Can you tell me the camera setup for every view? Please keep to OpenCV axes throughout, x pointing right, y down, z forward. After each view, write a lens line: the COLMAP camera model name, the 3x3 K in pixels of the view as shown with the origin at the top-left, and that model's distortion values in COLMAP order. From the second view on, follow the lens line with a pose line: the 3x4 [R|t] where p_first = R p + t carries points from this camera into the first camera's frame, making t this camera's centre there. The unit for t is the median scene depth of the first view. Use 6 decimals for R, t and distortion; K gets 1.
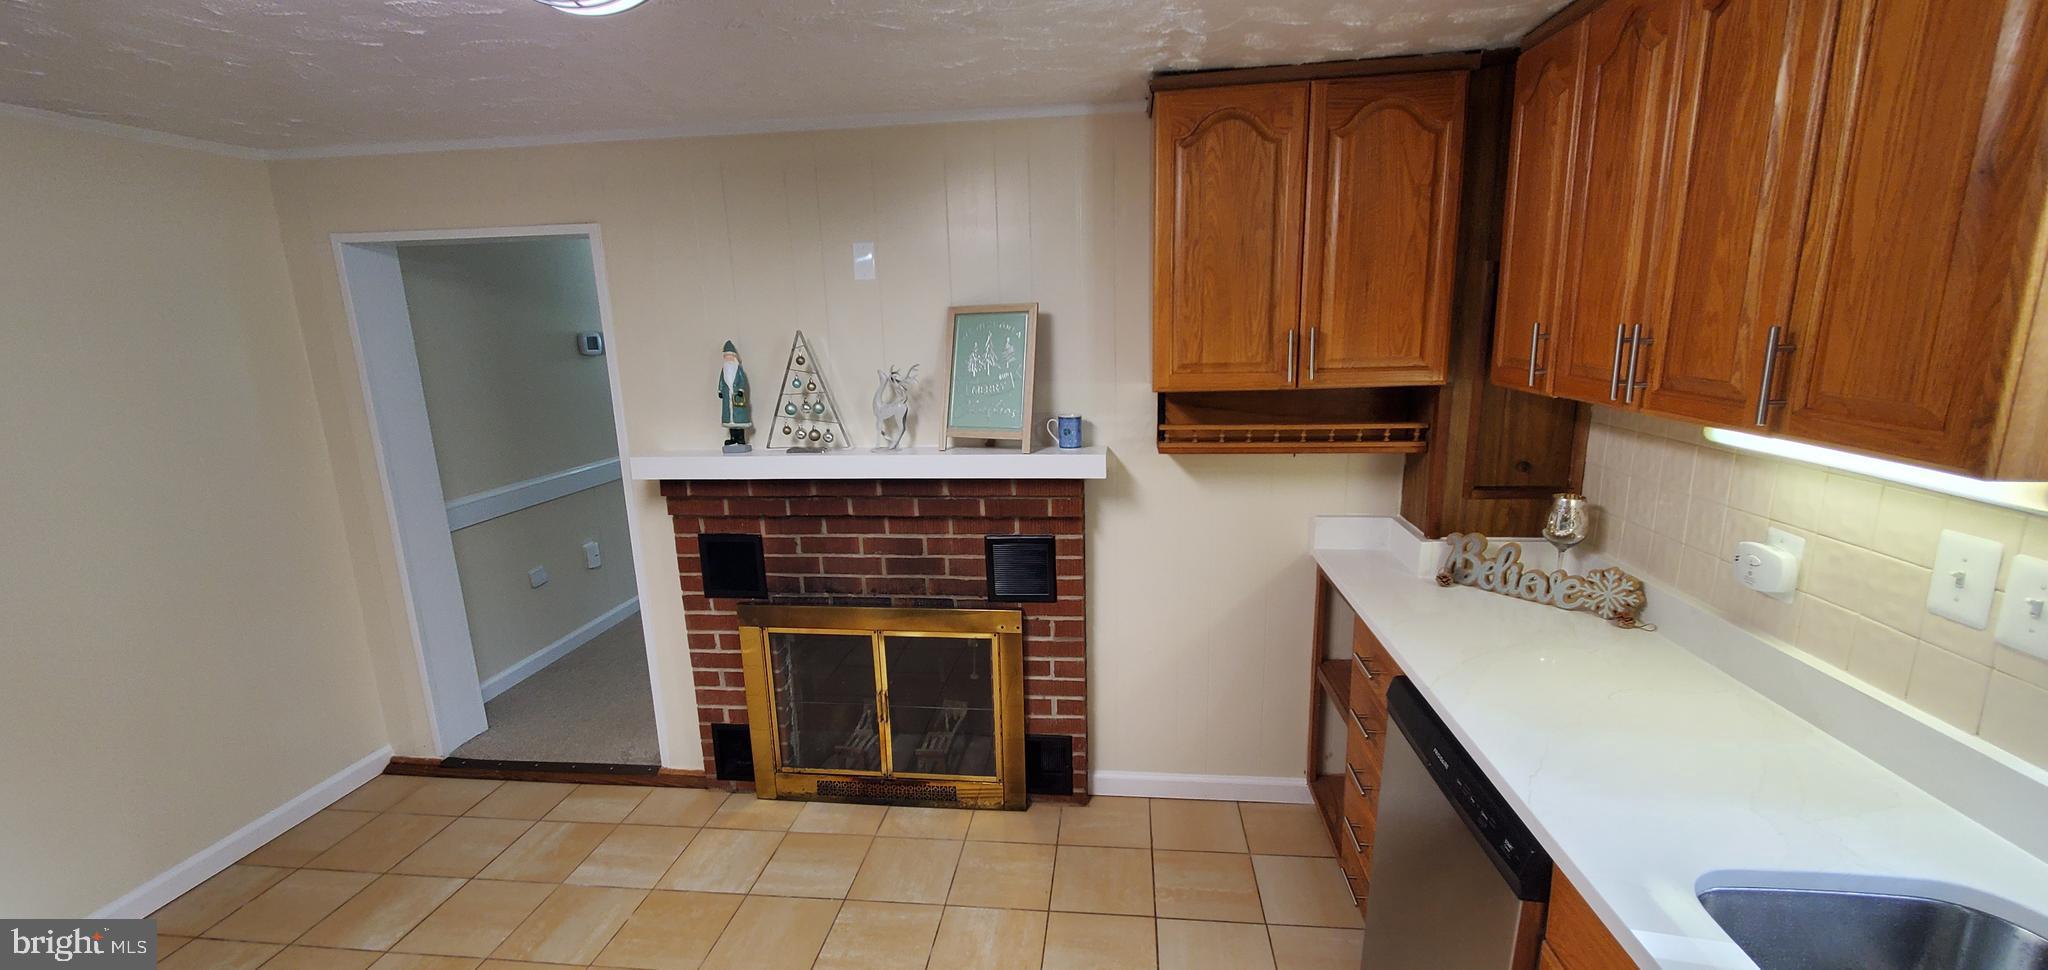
lens RADIAL K [[807.6, 0, 1029.5], [0, 807.6, 495.6], [0, 0, 1]] dist [-0.001835, -0.000227]
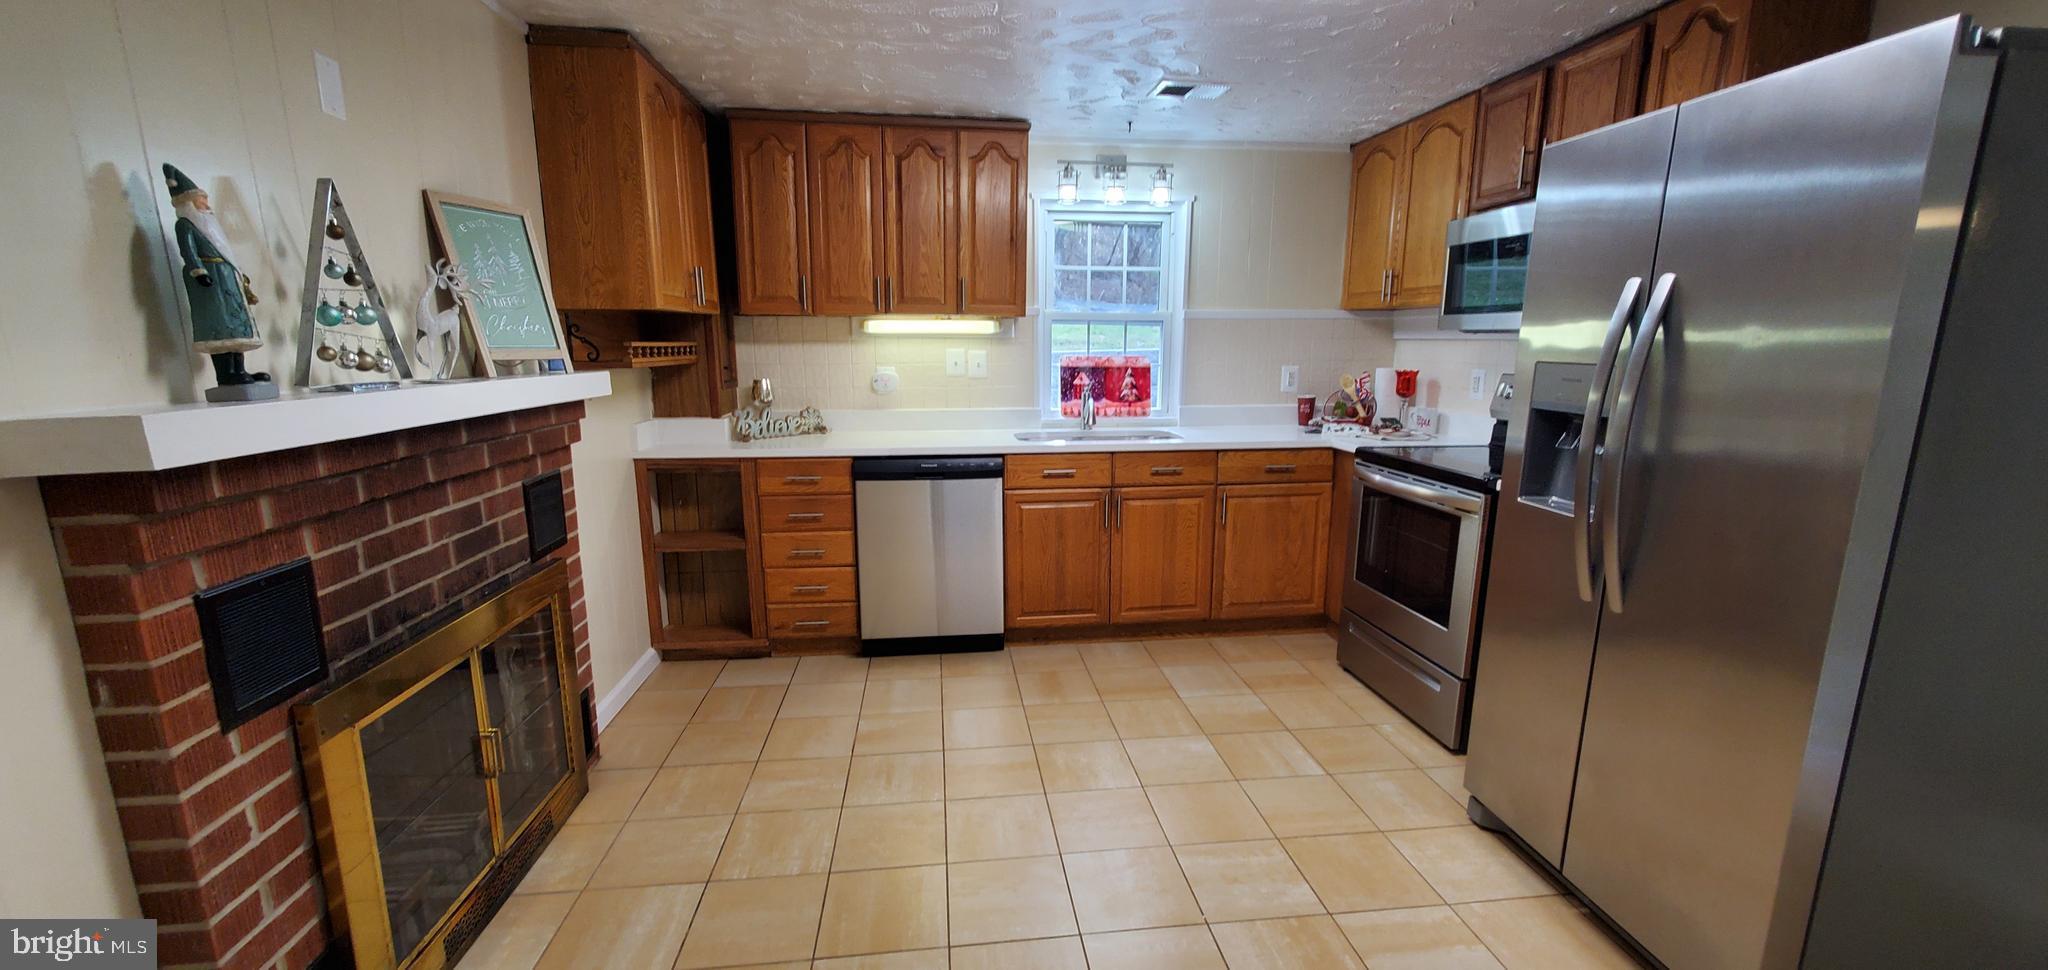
lens RADIAL K [[807.6, 0, 1025.1], [0, 807.6, 489.0], [0, 0, 1]] dist [-0.001835, -0.000227]
pose [[-0.216125, -0.156472, 0.963746, -0.941517], [0.206604, 0.957394, 0.201773, -0.003554], [-0.954256, 0.242722, -0.174589, 0.640352]]
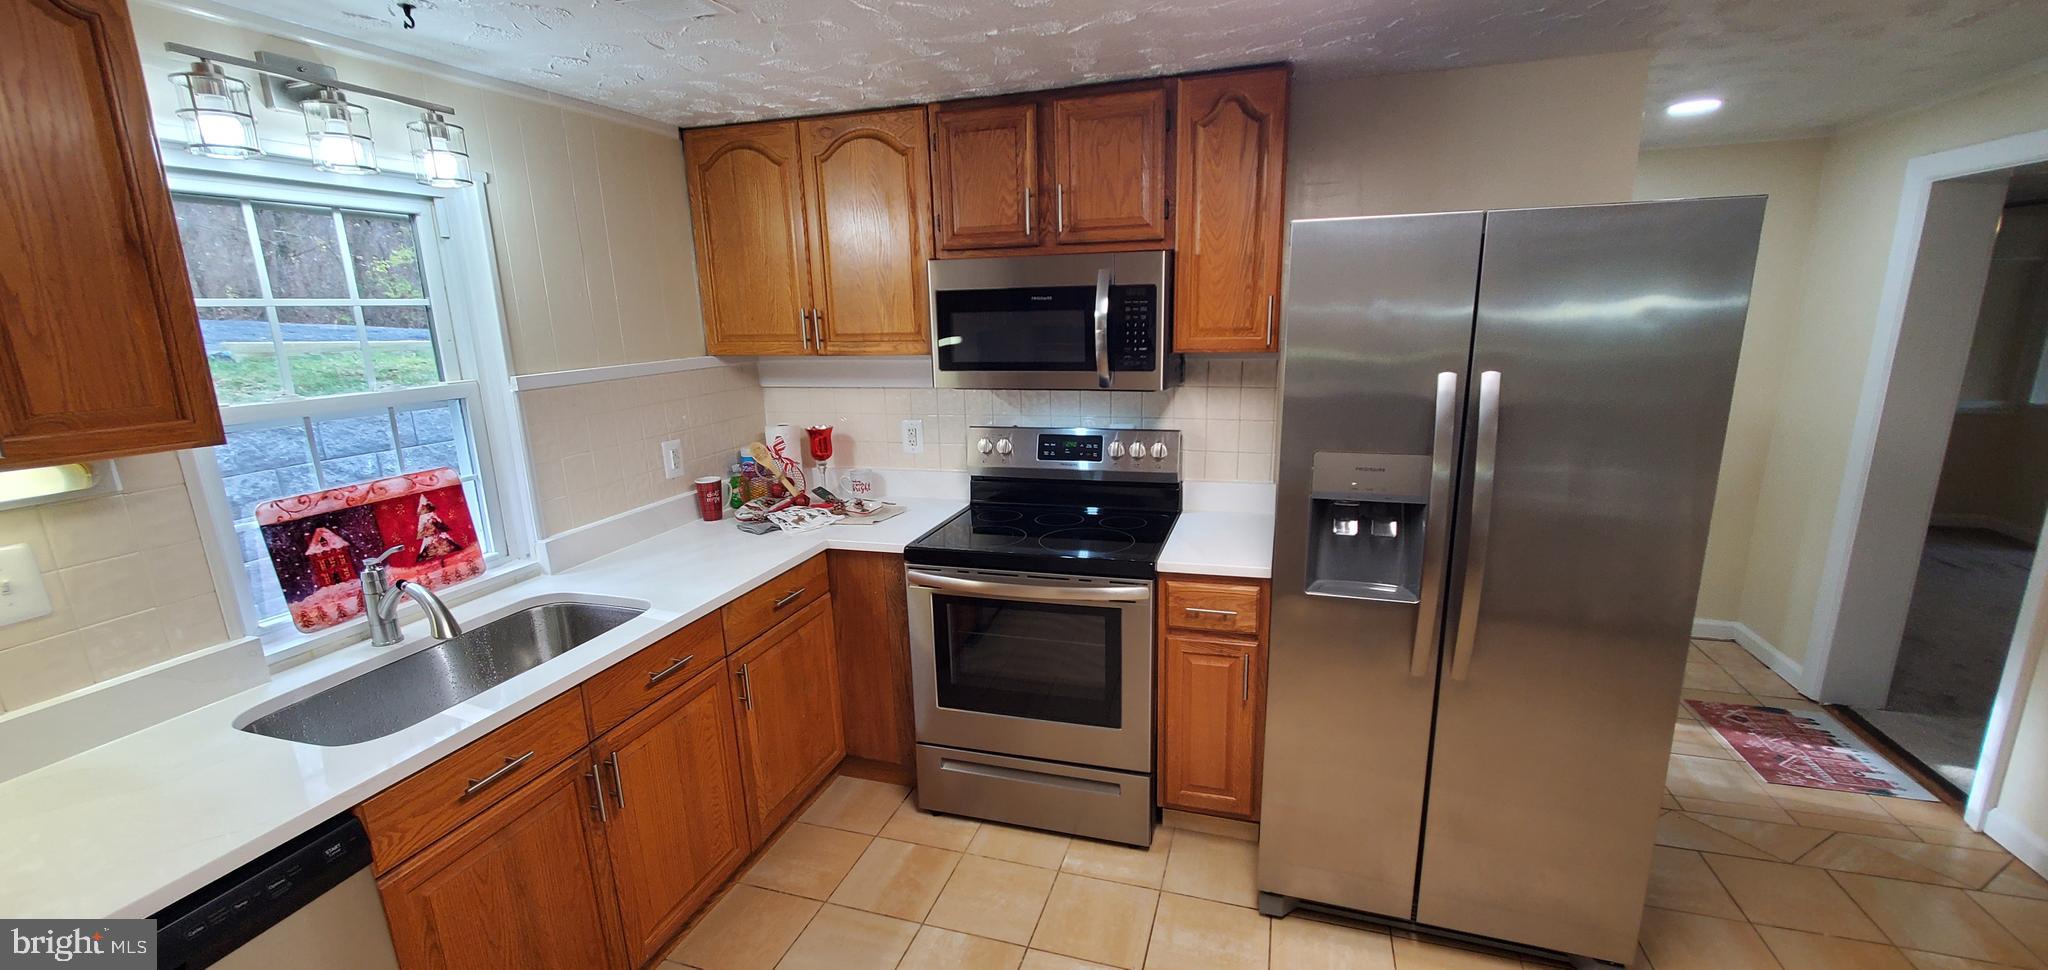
lens RADIAL K [[807.6, 0, 1022.3], [0, 807.6, 492.3], [0, 0, 1]] dist [-0.001835, -0.000227]
pose [[-0.977676, 0.003500, 0.210087, -0.226002], [0.092276, 0.905434, 0.414337, -0.146329], [-0.188769, 0.424473, -0.885544, 0.714674]]
